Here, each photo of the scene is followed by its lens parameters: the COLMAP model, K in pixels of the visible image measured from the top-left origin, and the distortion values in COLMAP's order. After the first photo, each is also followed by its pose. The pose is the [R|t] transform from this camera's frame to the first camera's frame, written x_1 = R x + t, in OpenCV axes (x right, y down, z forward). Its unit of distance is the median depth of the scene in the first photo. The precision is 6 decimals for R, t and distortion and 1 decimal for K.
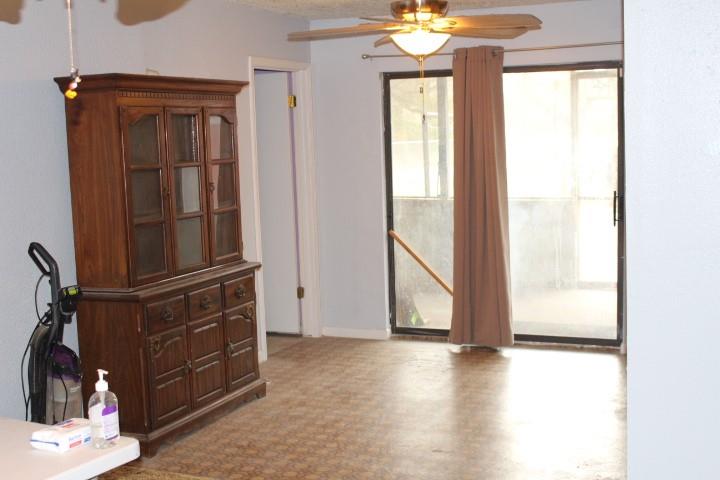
lens RADIAL K [[1022.2, 0, 360.0], [0, 1022.2, 240.0], [0, 0, 1]] dist [-0.018475, -0.002124]
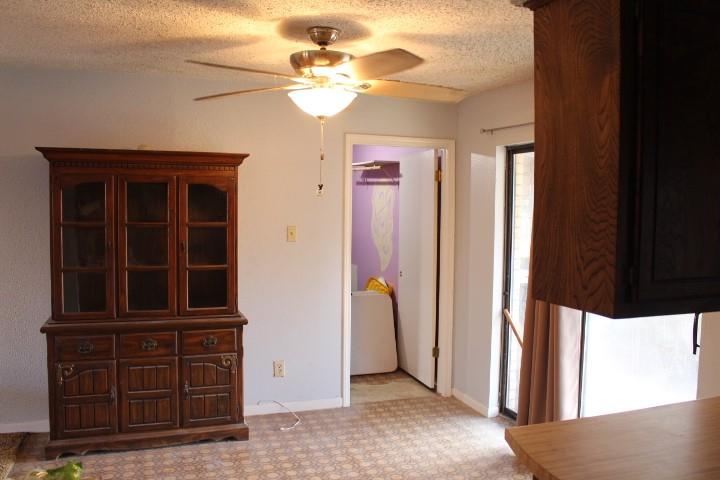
lens RADIAL K [[583.6, 0, 360.0], [0, 583.6, 240.0], [0, 0, 1]] dist [-0.259904, 0.306288]
pose [[0.672771, 0.077334, -0.735798, 0.422207], [-0.110494, 0.993871, 0.003428, -0.077080], [0.731553, 0.078995, 0.677192, 0.669704]]
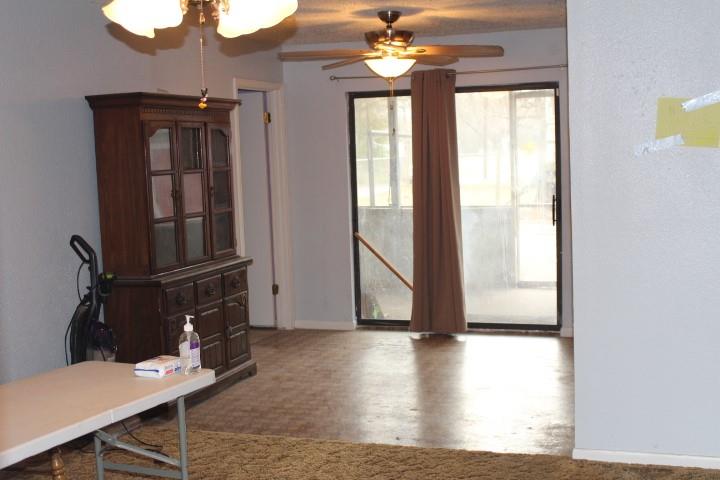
lens RADIAL K [[1022.2, 0, 360.0], [0, 1022.2, 240.0], [0, 0, 1]] dist [-0.018475, -0.002124]
pose [[0.997544, -0.009371, 0.069408, -0.055551], [0.010741, 0.999754, -0.019390, 0.026181], [-0.069209, 0.020088, 0.997400, -0.152065]]
